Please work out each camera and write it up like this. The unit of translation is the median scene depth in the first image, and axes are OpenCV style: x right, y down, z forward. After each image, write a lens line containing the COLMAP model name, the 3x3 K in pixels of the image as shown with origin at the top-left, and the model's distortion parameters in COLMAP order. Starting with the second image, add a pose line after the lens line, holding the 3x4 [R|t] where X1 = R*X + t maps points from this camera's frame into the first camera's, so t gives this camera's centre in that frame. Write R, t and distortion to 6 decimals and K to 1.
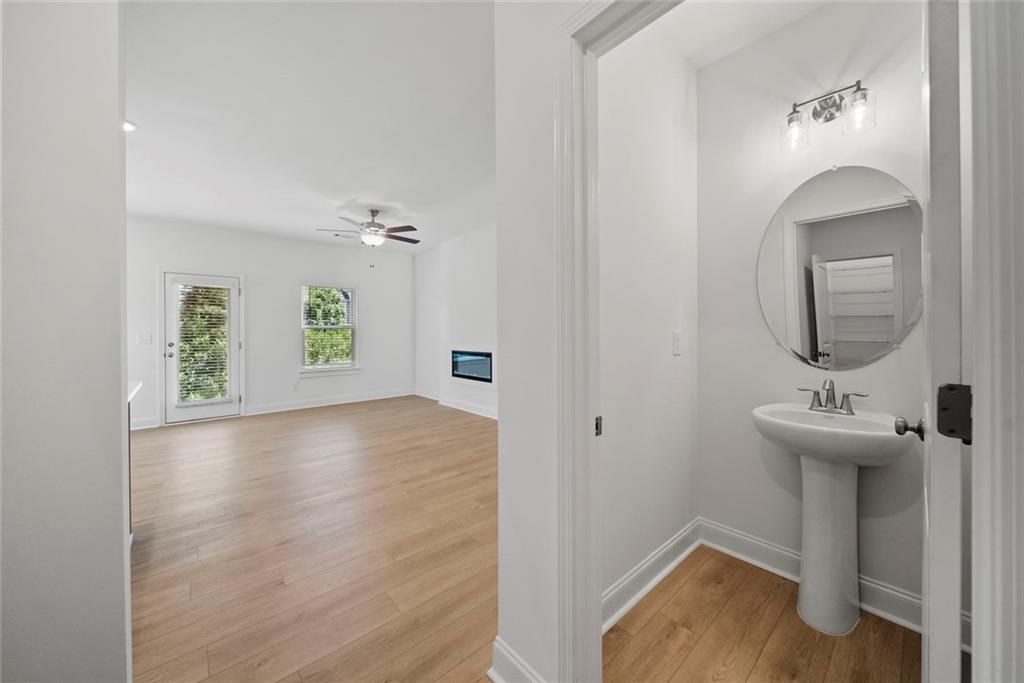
lens RADIAL K [[367.7, 0, 511.1], [0, 367.7, 329.4], [0, 0, 1]] dist [-0.004921, -0.000374]
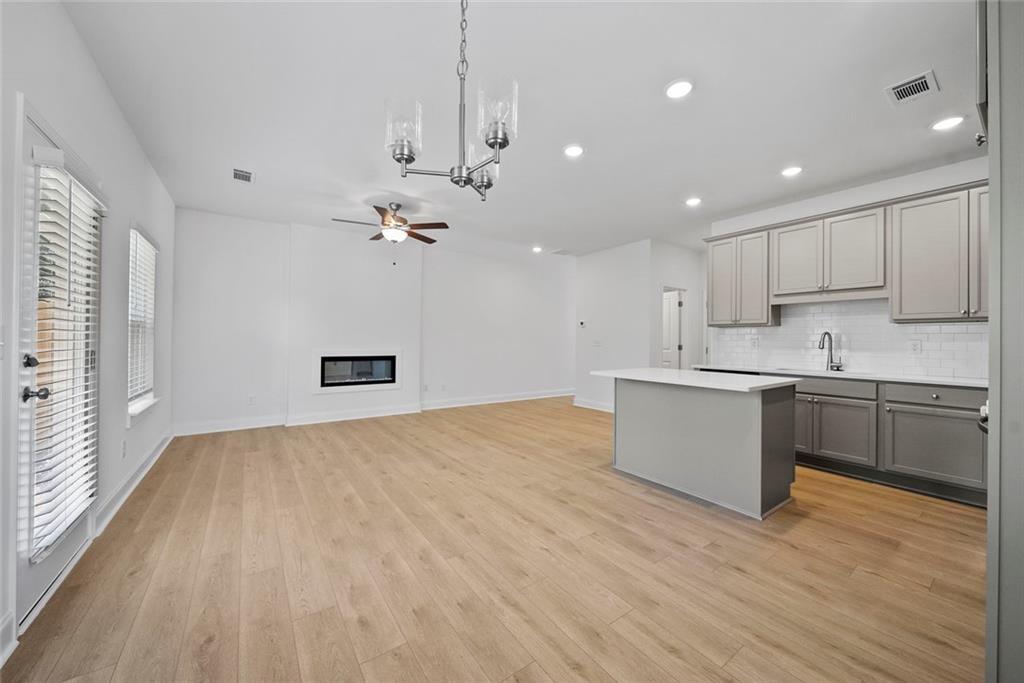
lens RADIAL K [[367.7, 0, 507.7], [0, 367.7, 338.8], [0, 0, 1]] dist [-0.004921, -0.000374]
pose [[0.114649, 0.014482, 0.993300, -1.111641], [-0.016787, 0.999779, -0.012639, 0.020236], [-0.993264, -0.015225, 0.114867, 0.535786]]
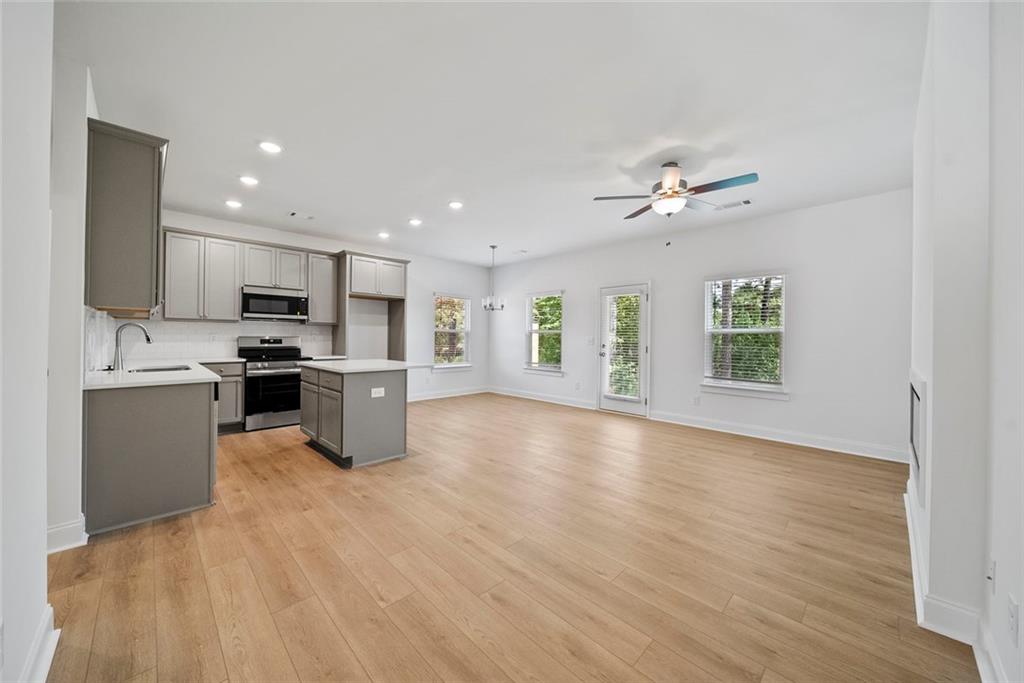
lens RADIAL K [[367.7, 0, 508.2], [0, 367.7, 336.8], [0, 0, 1]] dist [-0.004921, -0.000374]
pose [[0.049516, 0.006194, -0.998754, 0.279454], [-0.004496, 0.999972, 0.005978, 0.004285], [0.998763, 0.004194, 0.049542, 0.580276]]
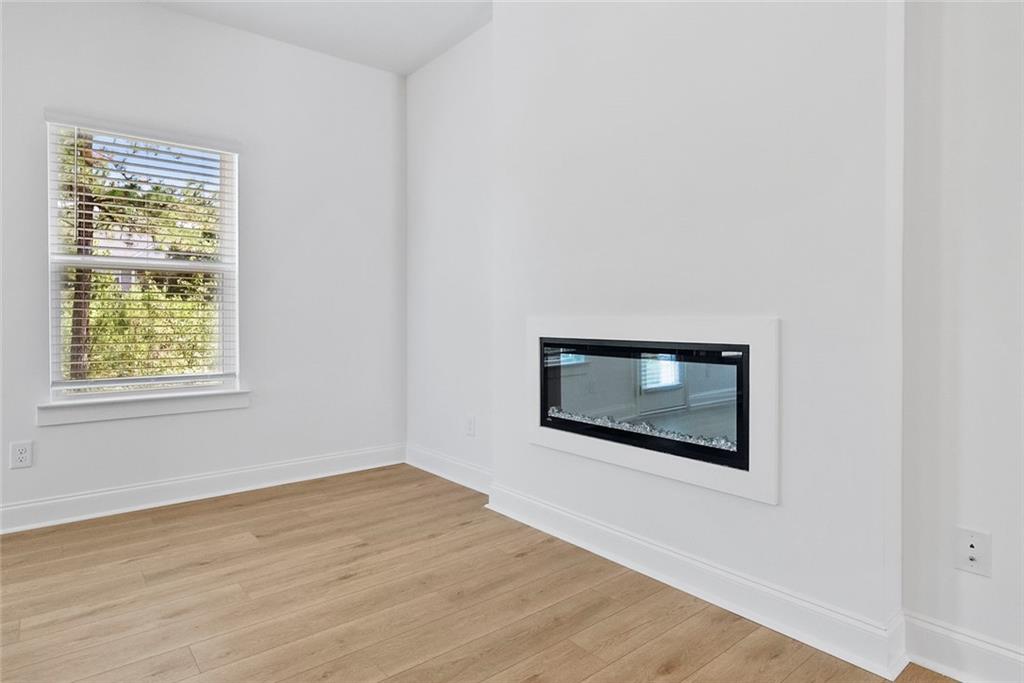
lens RADIAL K [[563.0, 0, 503.5], [0, 563.0, 332.0], [0, 0, 1]] dist [-0.002094, -0.000640]
pose [[0.999195, 0.007338, -0.039445, -0.198304], [-0.006293, 0.999628, 0.026549, 0.045610], [0.039626, -0.026279, 0.998869, 0.624750]]
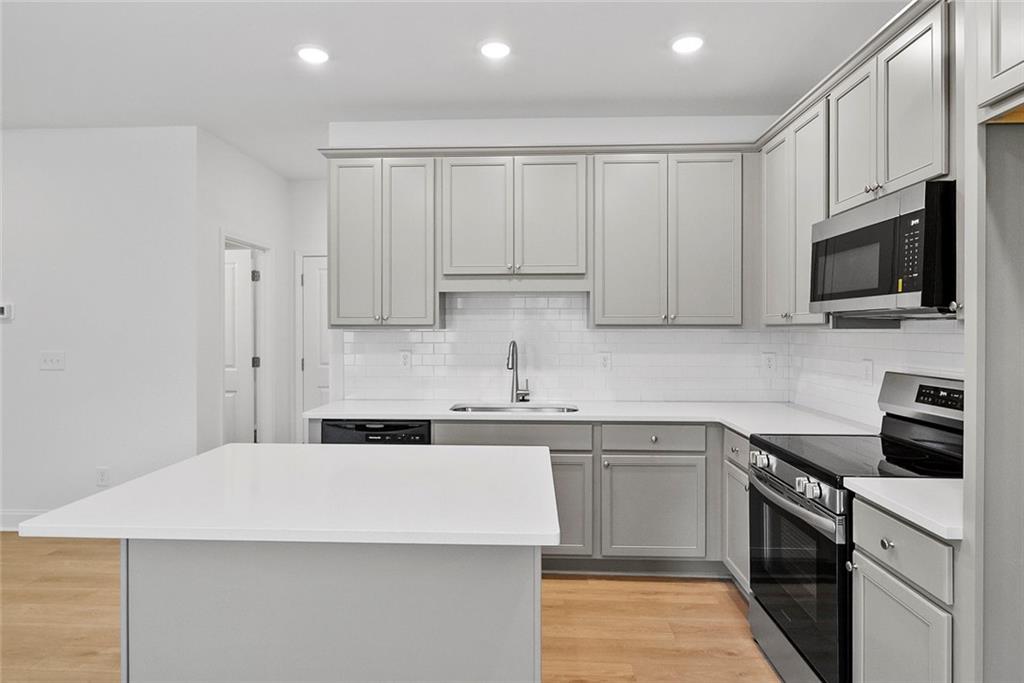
lens RADIAL K [[579.6, 0, 502.7], [0, 579.6, 330.0], [0, 0, 1]] dist [-0.000362, -0.001327]
pose [[-0.710119, 0.007896, 0.704037, -0.814978], [0.003190, 0.999963, -0.007997, -0.019680], [-0.704074, -0.003433, -0.710118, 0.504185]]
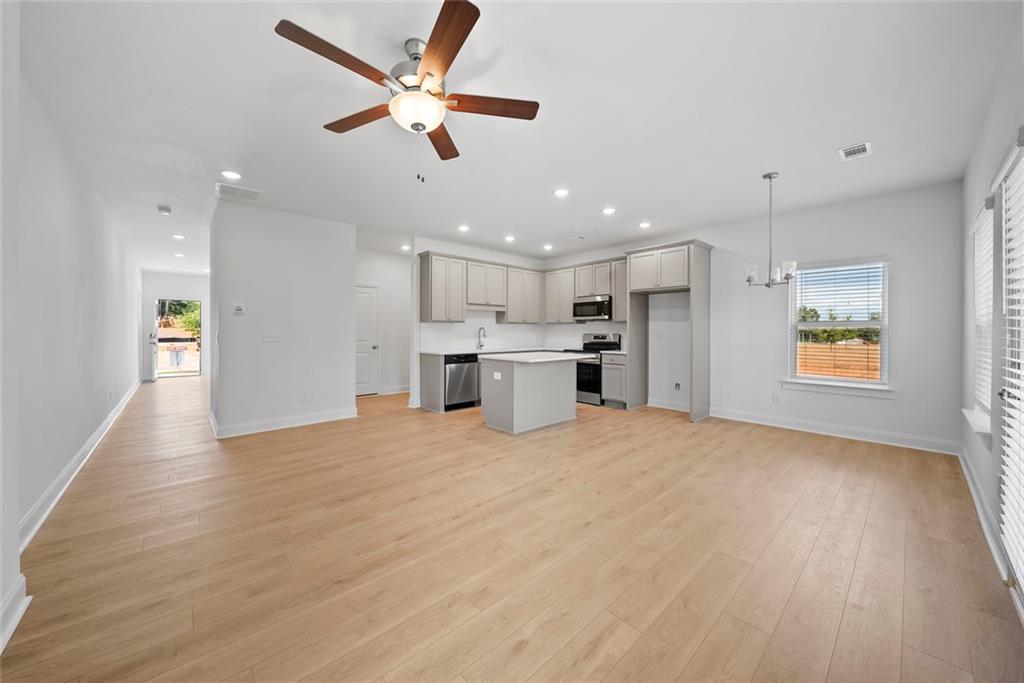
lens RADIAL K [[367.7, 0, 509.0], [0, 367.7, 328.7], [0, 0, 1]] dist [-0.004921, -0.000374]
pose [[-0.999939, 0.007469, -0.008168, -0.420386], [0.007573, 0.999890, -0.012738, 0.009077], [0.008072, -0.012799, -0.999886, 1.258548]]
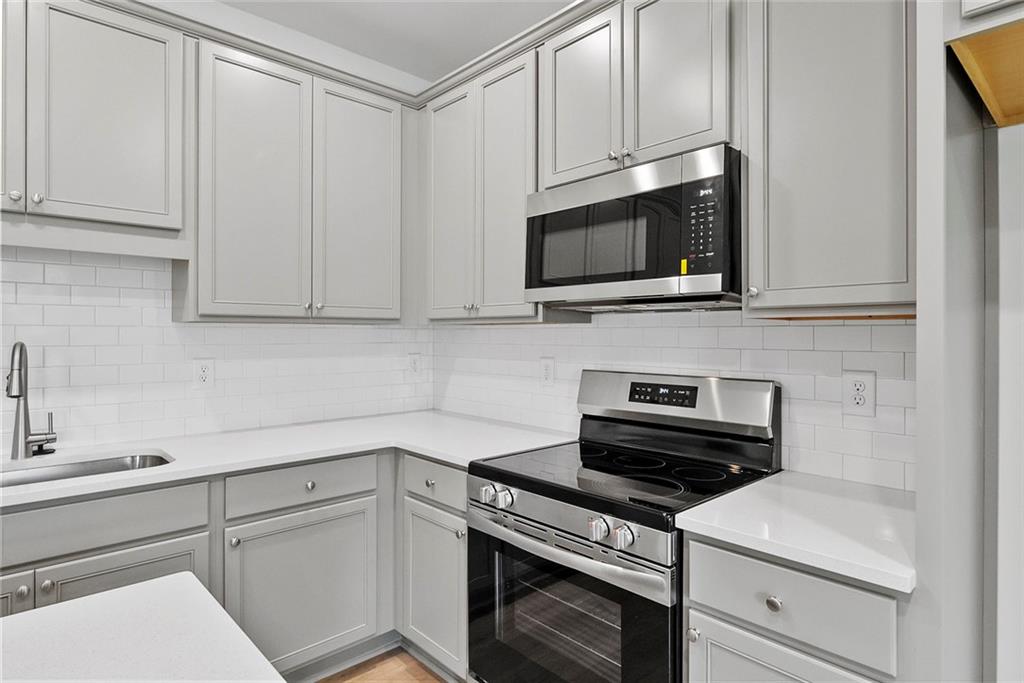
lens RADIAL K [[563.0, 0, 513.4], [0, 563.0, 334.0], [0, 0, 1]] dist [-0.002094, -0.000640]
pose [[-0.999652, 0.007353, -0.025325, -0.636434], [0.007443, 0.999966, -0.003460, -0.013939], [0.025298, -0.003647, -0.999673, 0.362966]]
